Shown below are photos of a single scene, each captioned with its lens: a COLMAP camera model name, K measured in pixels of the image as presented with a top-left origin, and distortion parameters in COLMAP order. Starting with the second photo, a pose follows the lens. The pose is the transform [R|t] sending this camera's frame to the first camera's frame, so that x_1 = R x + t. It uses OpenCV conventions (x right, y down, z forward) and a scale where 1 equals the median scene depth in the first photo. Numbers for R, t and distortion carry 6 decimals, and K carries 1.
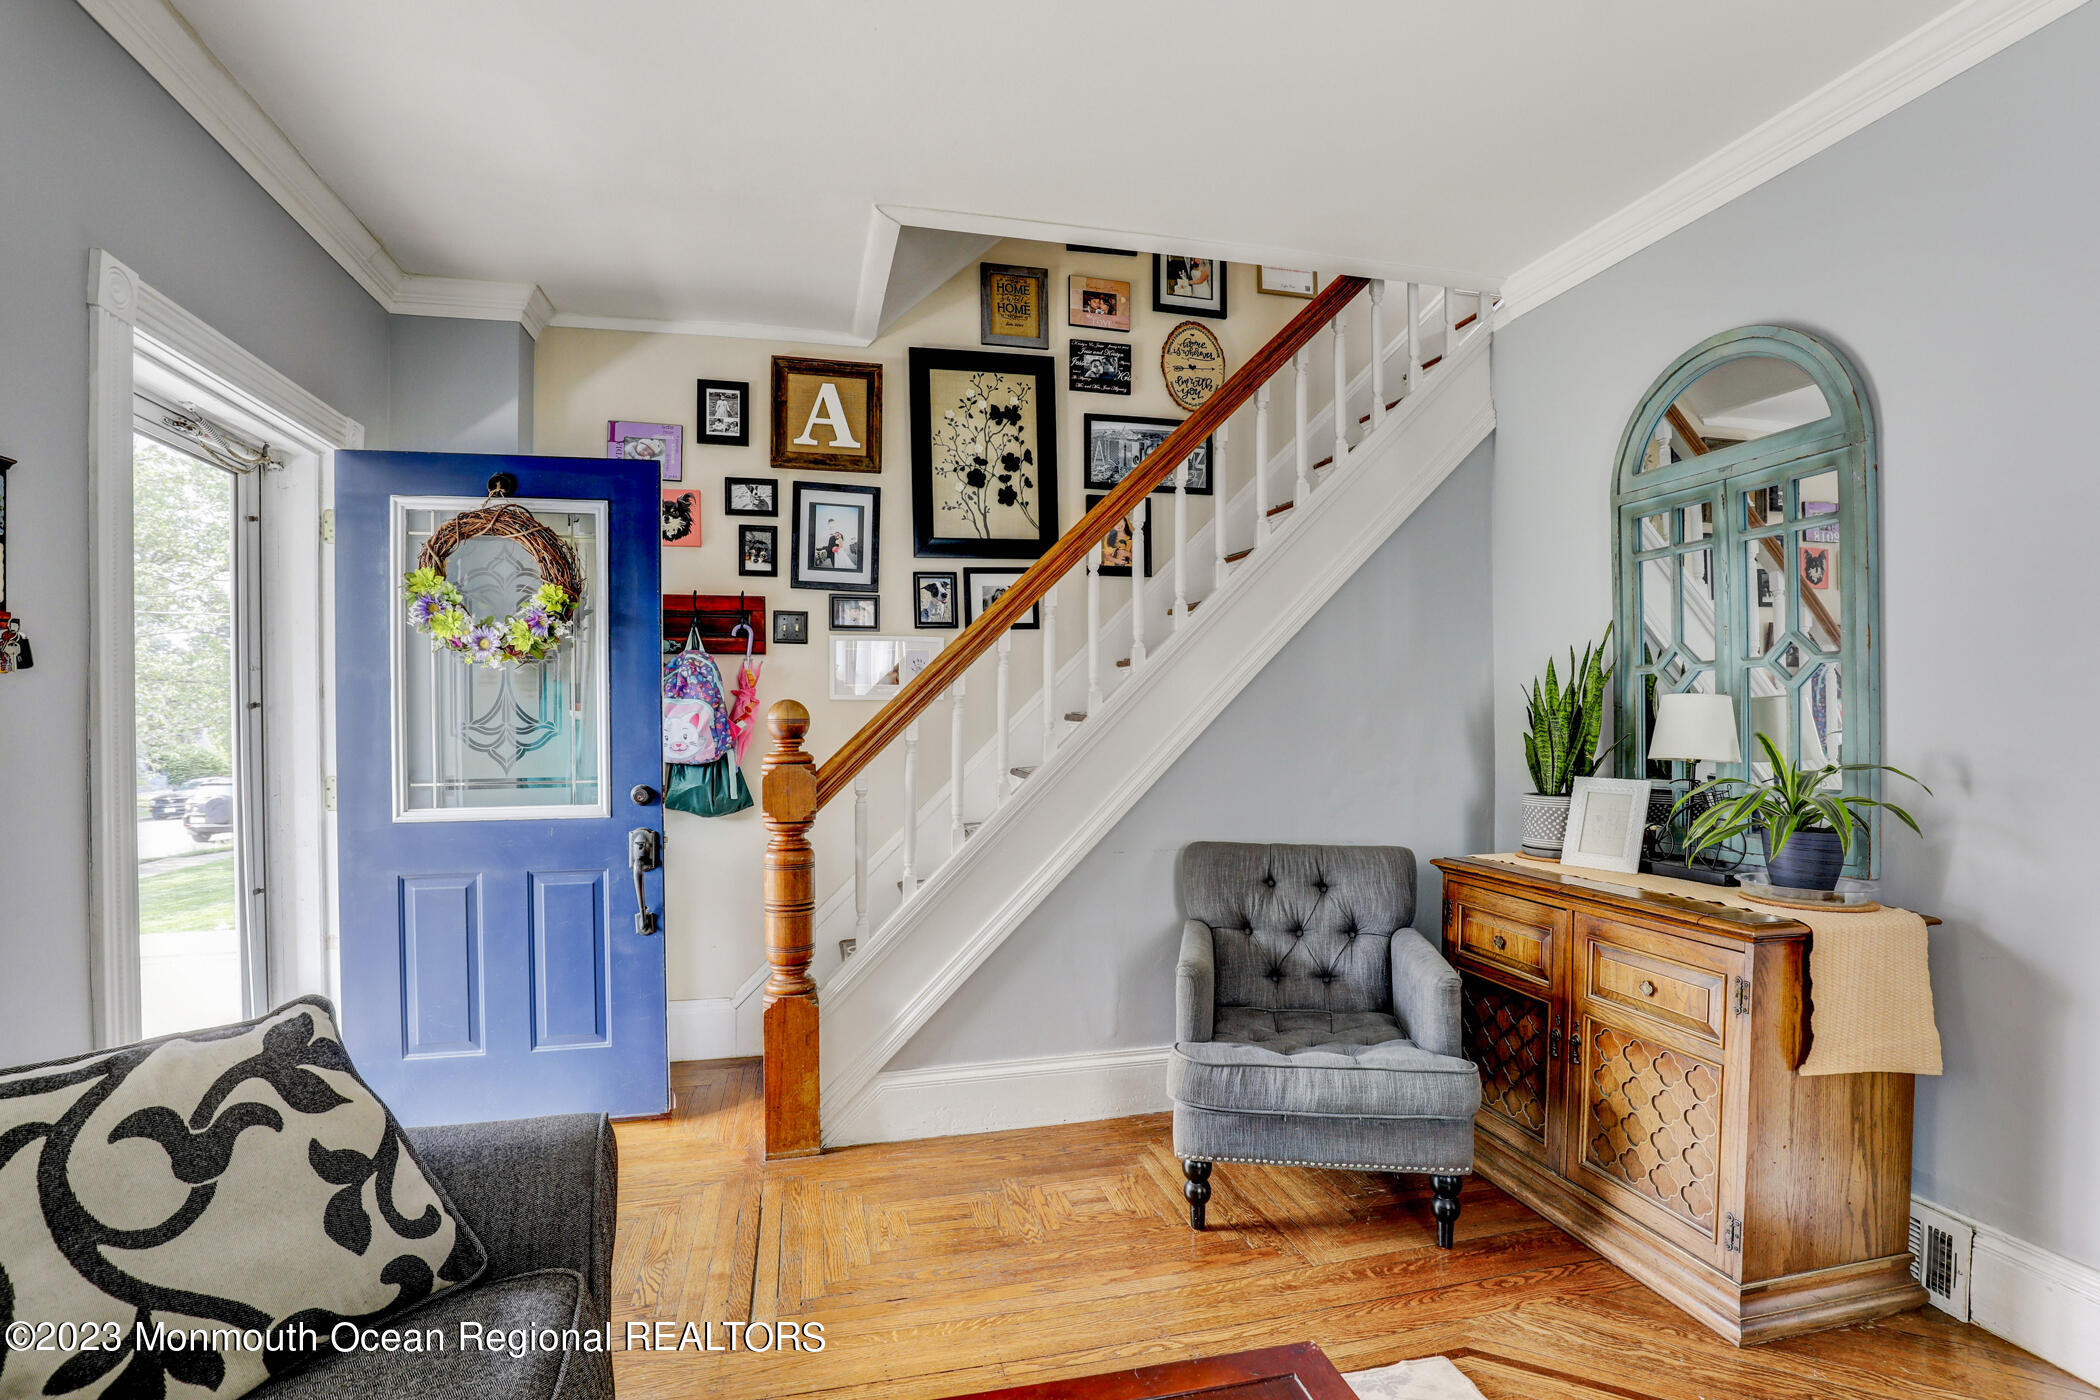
lens RADIAL K [[971.1, 0, 1041.6], [0, 971.1, 721.0], [0, 0, 1]] dist [-0.033977, 0.007501]
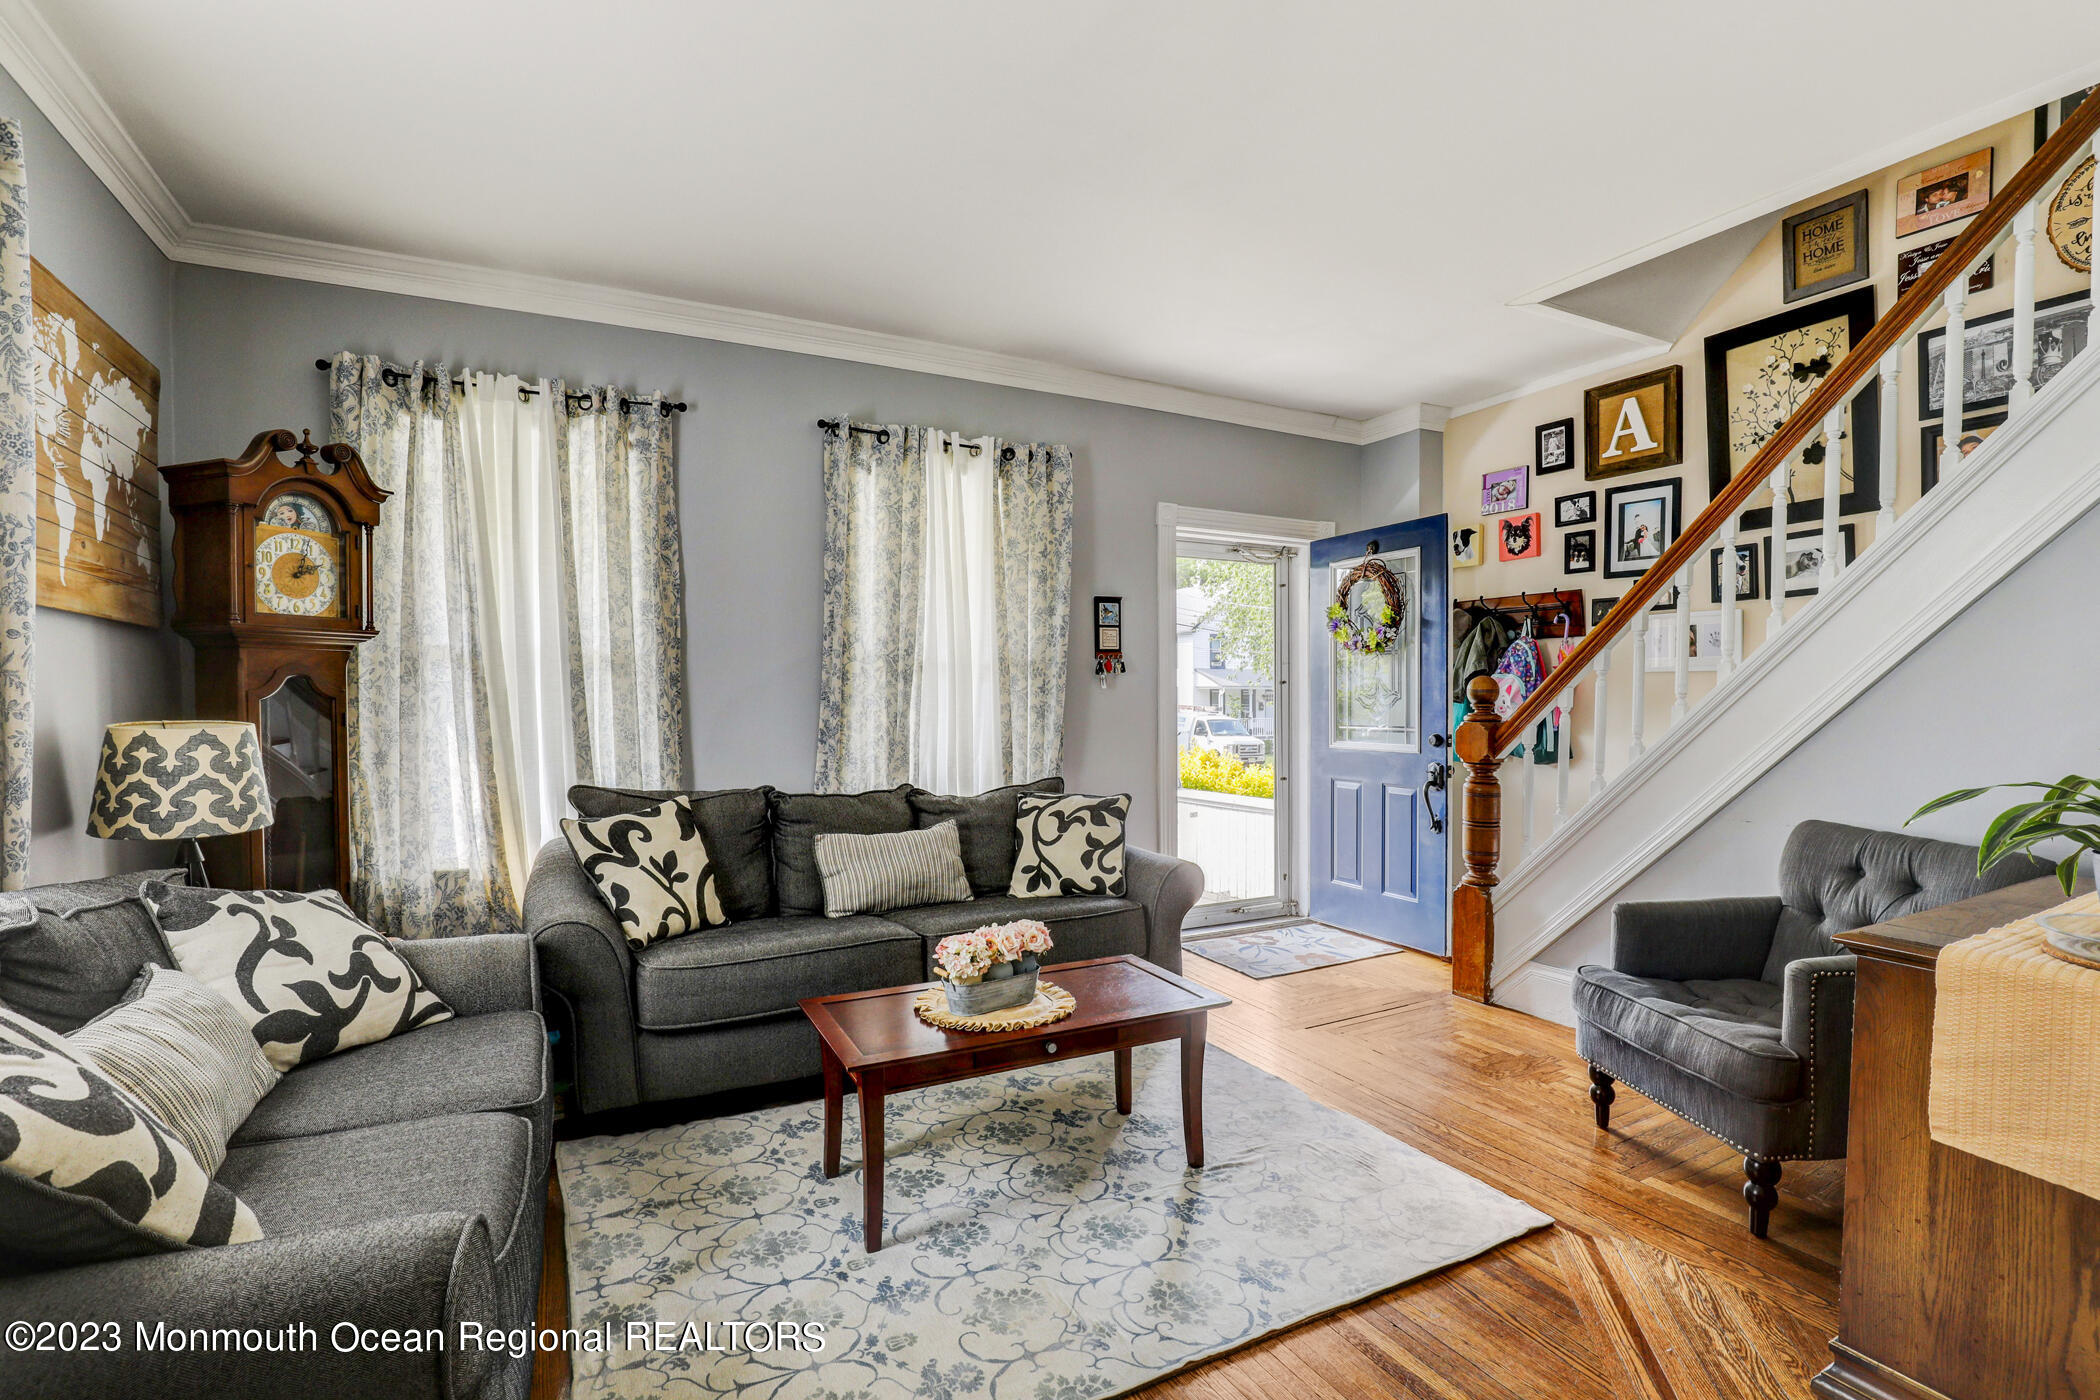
lens RADIAL K [[971.1, 0, 1041.6], [0, 971.1, 721.0], [0, 0, 1]] dist [-0.033977, 0.007501]
pose [[0.239726, 0.033148, -0.970274, 0.735465], [0.003991, 0.999375, 0.035128, -0.006977], [0.970832, -0.012294, 0.239444, 0.040139]]
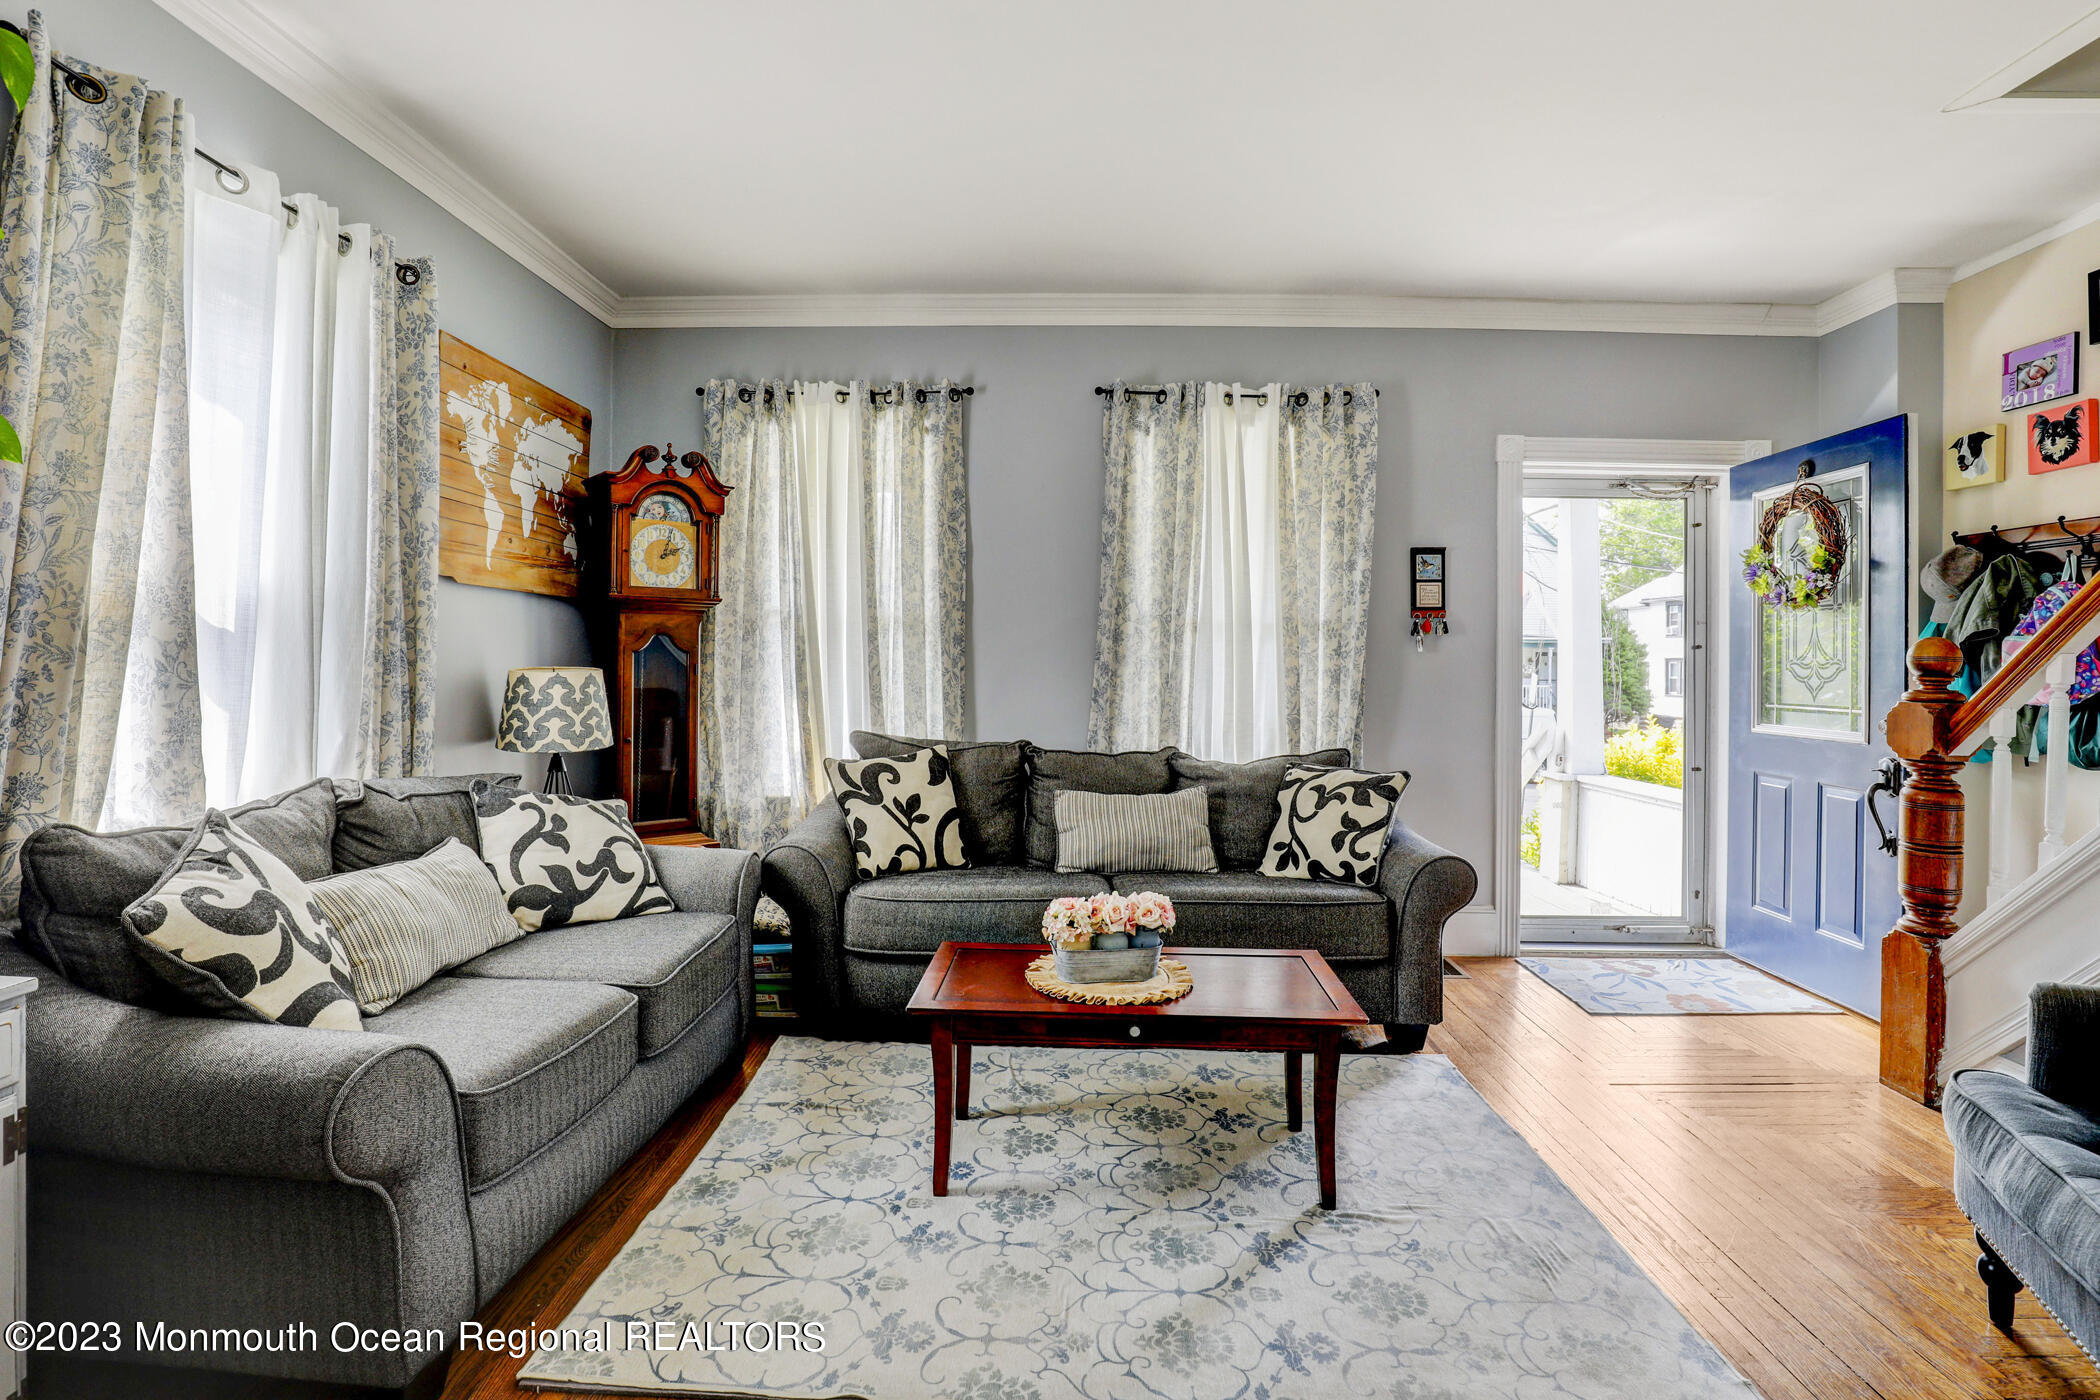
lens RADIAL K [[978.4, 0, 1046.7], [0, 978.4, 658.2], [0, 0, 1]] dist [-0.028982, 0.000651]
pose [[-0.260378, 0.005726, -0.965490, 0.716480], [-0.004774, 0.999963, 0.007218, -0.003053], [0.965495, 0.006489, -0.260341, 0.302608]]
